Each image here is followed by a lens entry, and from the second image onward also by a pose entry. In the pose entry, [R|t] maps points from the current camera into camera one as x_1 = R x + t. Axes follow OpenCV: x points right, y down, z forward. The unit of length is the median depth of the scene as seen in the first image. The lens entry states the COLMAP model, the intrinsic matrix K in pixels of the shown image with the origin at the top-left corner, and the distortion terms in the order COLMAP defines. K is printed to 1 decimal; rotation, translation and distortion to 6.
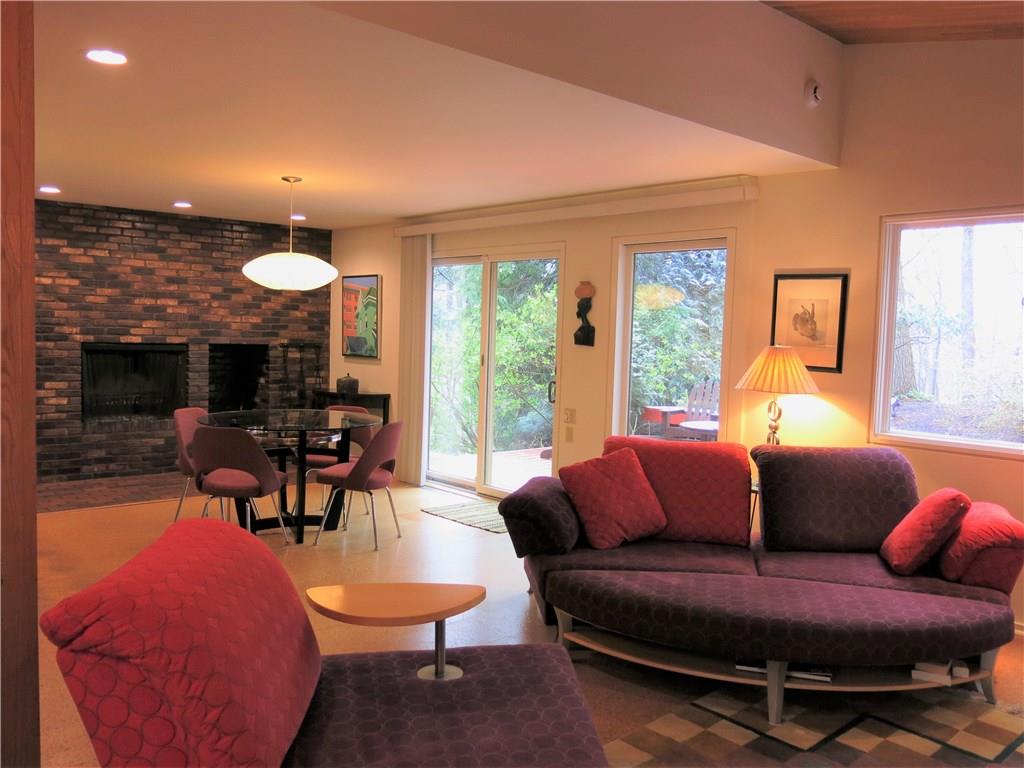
lens RADIAL K [[846.9, 0, 512.9], [0, 846.9, 386.3], [0, 0, 1]] dist [-0.037344, -0.011344]
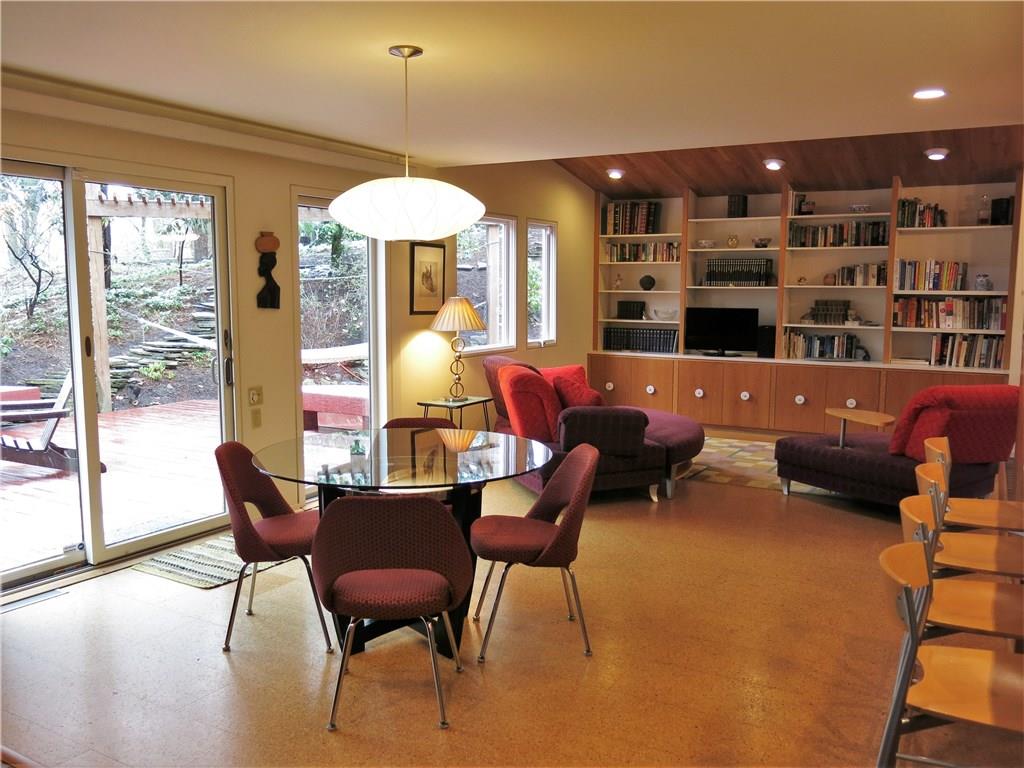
lens RADIAL K [[846.9, 0, 512.0], [0, 846.9, 384.2], [0, 0, 1]] dist [-0.037344, -0.011344]
pose [[-0.294970, -0.137540, 0.945556, -0.800460], [0.055505, 0.985448, 0.160658, -0.096486], [-0.953893, 0.099873, -0.283043, 1.024677]]
